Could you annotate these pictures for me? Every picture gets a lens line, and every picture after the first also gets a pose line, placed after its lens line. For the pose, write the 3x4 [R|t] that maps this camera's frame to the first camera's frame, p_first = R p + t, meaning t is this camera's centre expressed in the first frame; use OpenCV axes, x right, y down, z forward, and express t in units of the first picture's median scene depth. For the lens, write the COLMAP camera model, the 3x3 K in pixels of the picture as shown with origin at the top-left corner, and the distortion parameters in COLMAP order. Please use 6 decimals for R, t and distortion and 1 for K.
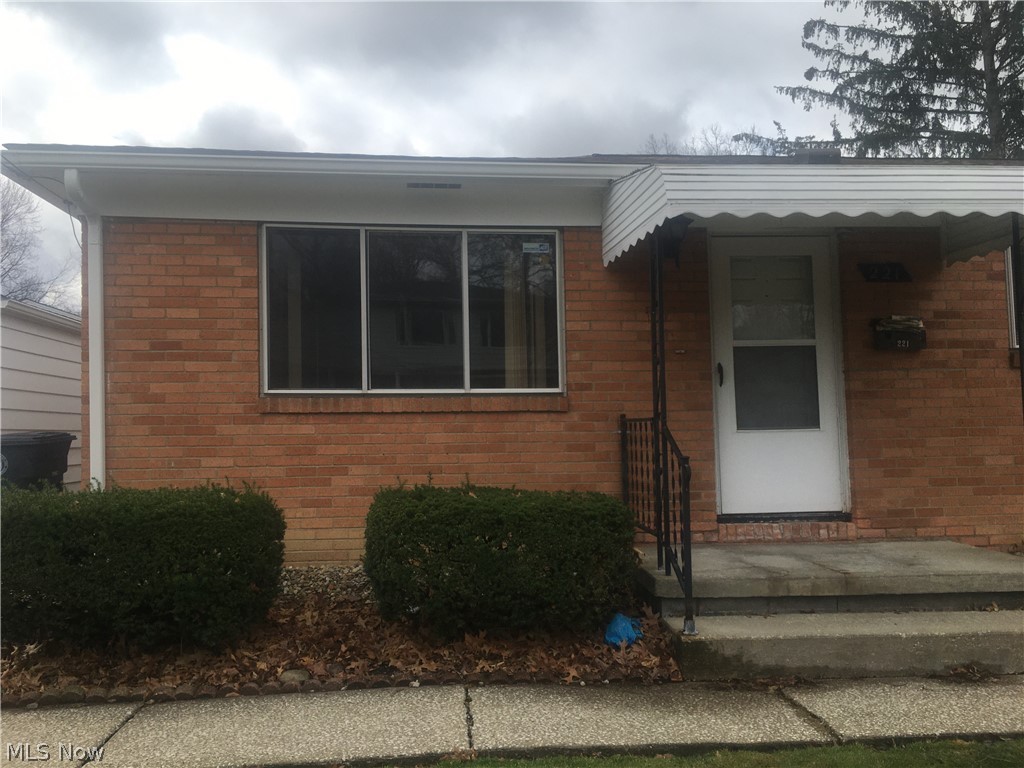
lens RADIAL K [[874.1, 0, 499.2], [0, 874.1, 395.0], [0, 0, 1]] dist [0.093485, -0.148001]
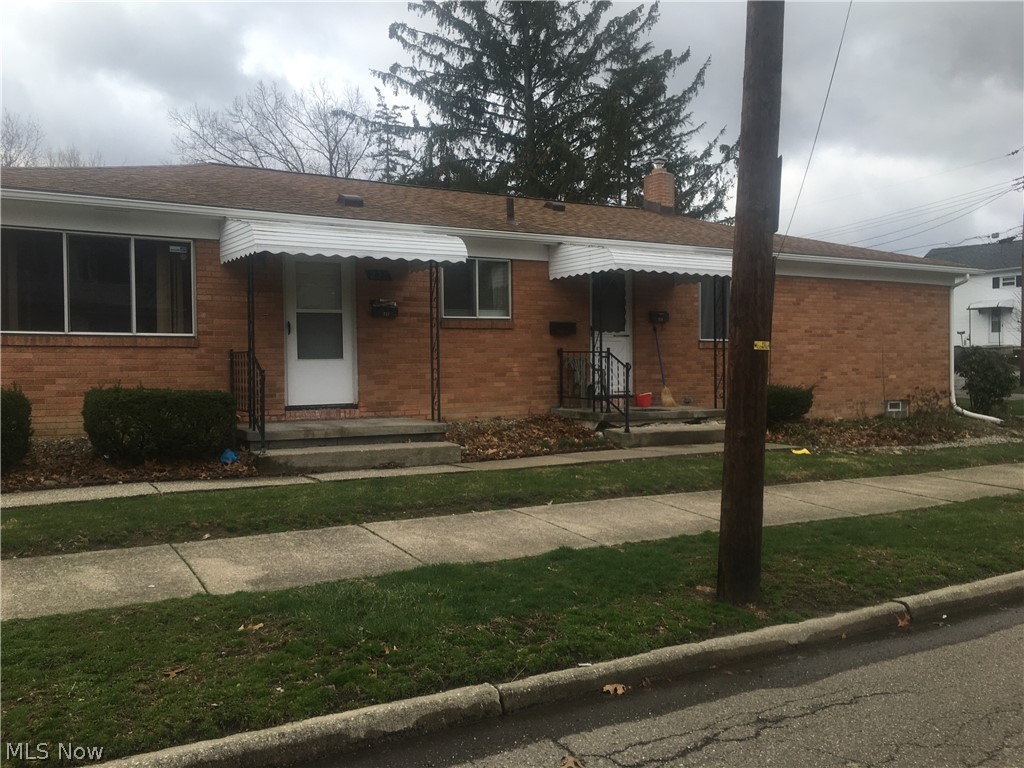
lens RADIAL K [[863.5, 0, 472.3], [0, 863.5, 377.2], [0, 0, 1]] dist [0.125814, -0.194904]
pose [[0.917772, 0.000187, 0.397108, -0.108897], [-0.019004, 0.998875, 0.043449, -0.007465], [-0.396653, -0.047423, 0.916743, -0.798698]]
